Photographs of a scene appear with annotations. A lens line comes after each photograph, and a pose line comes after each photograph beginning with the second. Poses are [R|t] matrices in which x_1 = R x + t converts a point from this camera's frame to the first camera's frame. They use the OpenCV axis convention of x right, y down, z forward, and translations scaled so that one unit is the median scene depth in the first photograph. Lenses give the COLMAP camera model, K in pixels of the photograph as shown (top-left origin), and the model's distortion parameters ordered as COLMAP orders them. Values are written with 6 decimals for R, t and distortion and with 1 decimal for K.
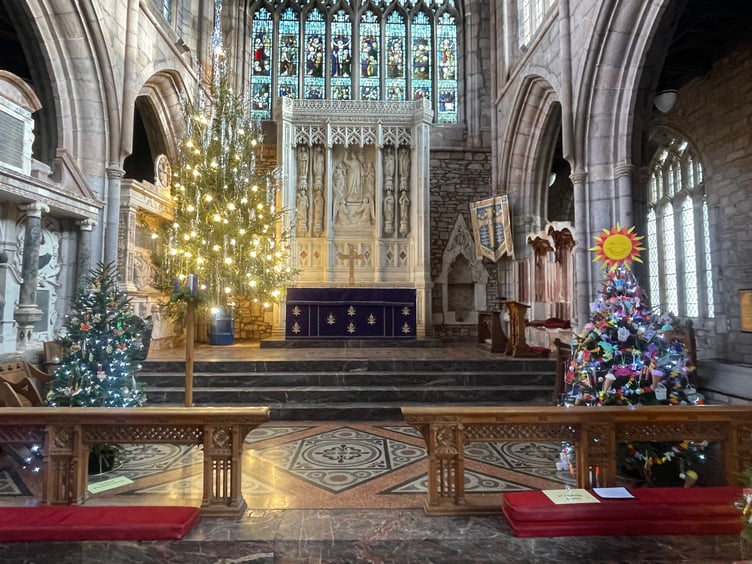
lens RADIAL K [[452.2, 0, 374.0], [0, 452.2, 273.2], [0, 0, 1]] dist [0.045280, -0.065337]
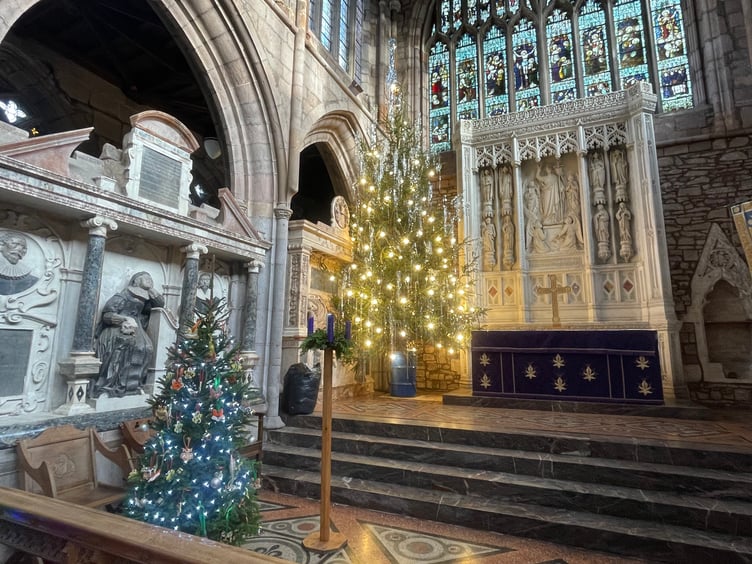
lens RADIAL K [[424.7, 0, 376.4], [0, 424.7, 275.5], [0, 0, 1]] dist [-0.005363, -0.001254]
pose [[0.900413, -0.066955, -0.429853, -0.007859], [0.023610, 0.994150, -0.105395, 0.007510], [0.434395, 0.084750, 0.896727, 0.187347]]
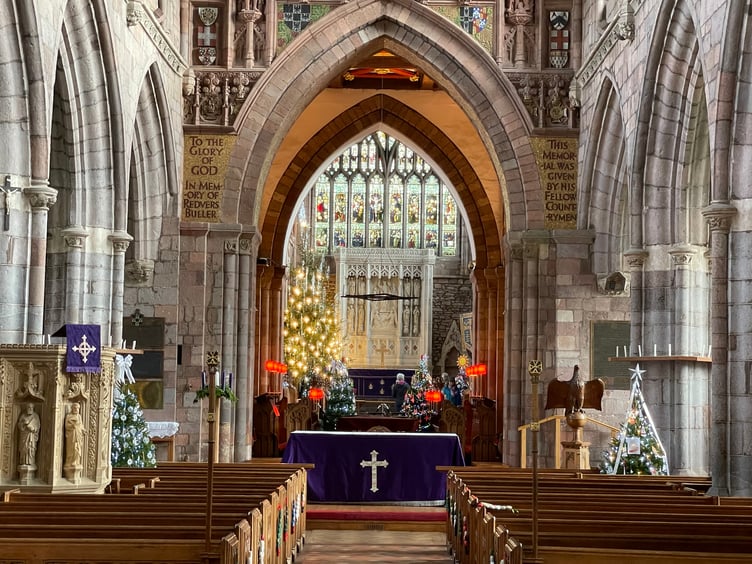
lens RADIAL K [[1717.5, 0, 376.0], [0, 1717.5, 282.0], [0, 0, 1]] dist [0.011487, 0.241525]
pose [[0.999065, 0.011564, -0.041668, 0.173289], [-0.011553, 0.999933, 0.000489, -0.267519], [0.041671, -0.000007, 0.999131, -4.914096]]
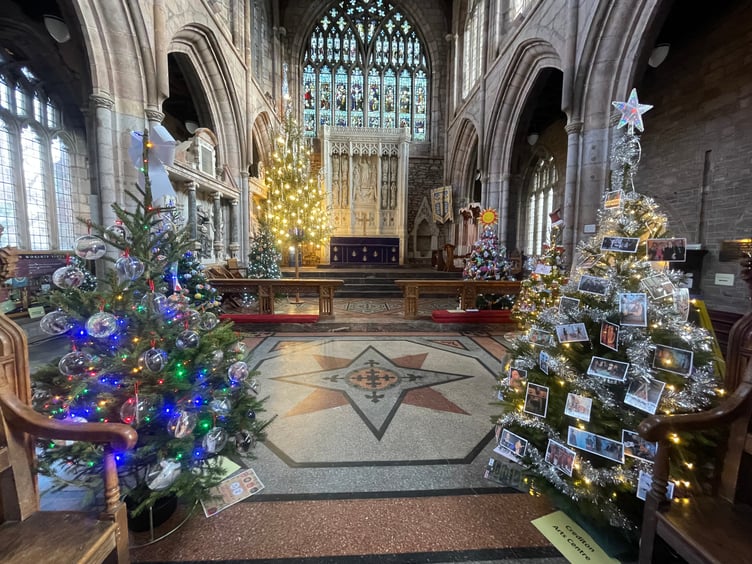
lens RADIAL K [[301.5, 0, 376.0], [0, 301.5, 282.0], [0, 0, 1]] dist [-0.000703, -0.017970]
pose [[0.999708, 0.005805, 0.023436, -0.027187], [-0.009606, 0.986161, 0.165510, 0.007493], [-0.022151, -0.165687, 0.985930, -0.218254]]
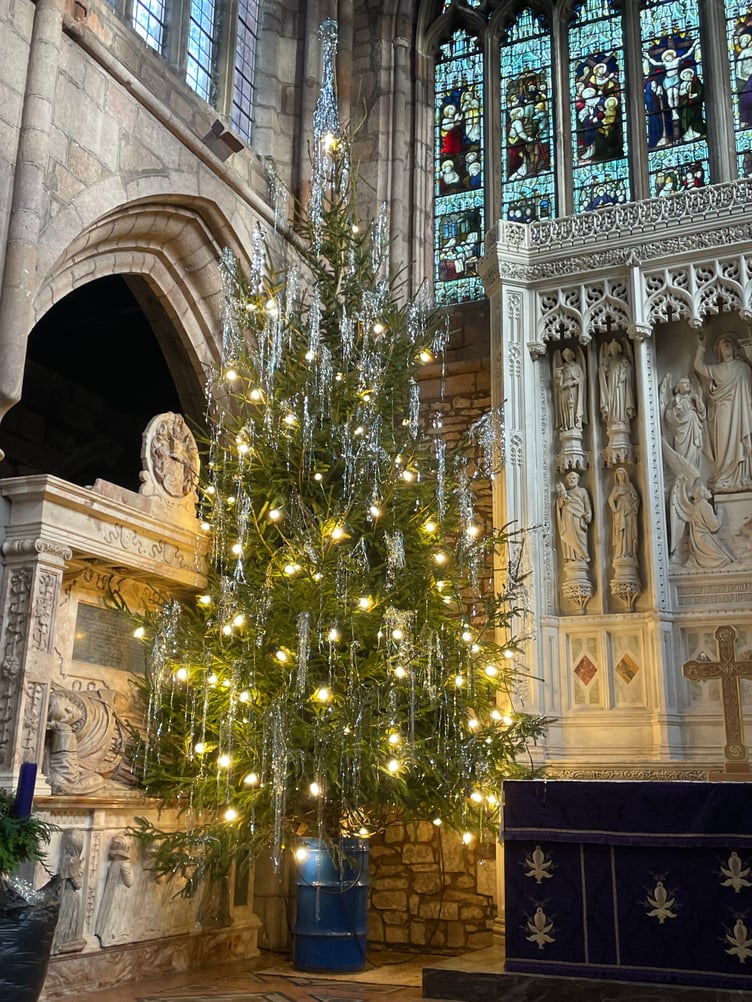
lens RADIAL K [[1102.0, 0, 390.3], [0, 1102.0, 486.0], [0, 0, 1]] dist [0.097480, -0.139772]
pose [[0.901531, -0.113978, -0.417434, 0.058474], [0.019311, 0.974323, -0.224326, 0.004192], [0.432284, 0.194176, 0.880583, 0.239223]]
